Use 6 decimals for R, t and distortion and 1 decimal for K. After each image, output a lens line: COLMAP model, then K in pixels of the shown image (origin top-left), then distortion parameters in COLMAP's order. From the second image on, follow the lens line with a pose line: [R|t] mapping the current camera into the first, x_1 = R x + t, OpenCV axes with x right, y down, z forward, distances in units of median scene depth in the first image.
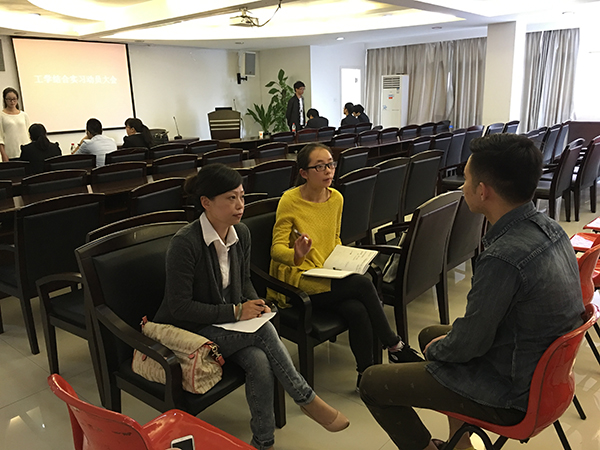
lens RADIAL K [[513.8, 0, 300.0], [0, 513.8, 225.0], [0, 0, 1]] dist [0.009948, -0.008113]
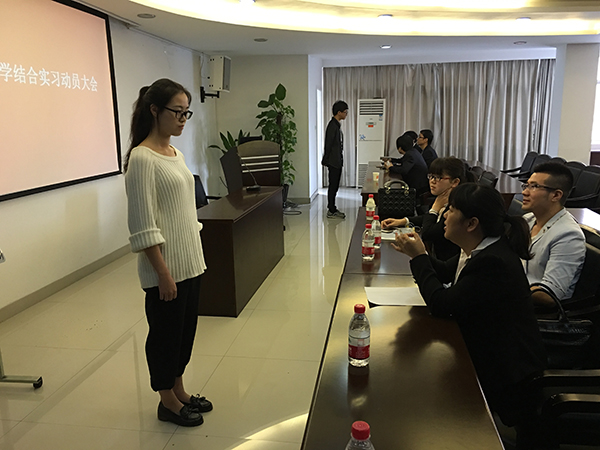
lens RADIAL K [[513.8, 0, 300.0], [0, 513.8, 225.0], [0, 0, 1]] dist [0.009948, -0.008113]
pose [[0.866394, -0.079251, 0.493033, -0.357386], [0.105740, 0.994053, -0.026030, -0.080889], [-0.488038, 0.074686, 0.869621, 0.355346]]
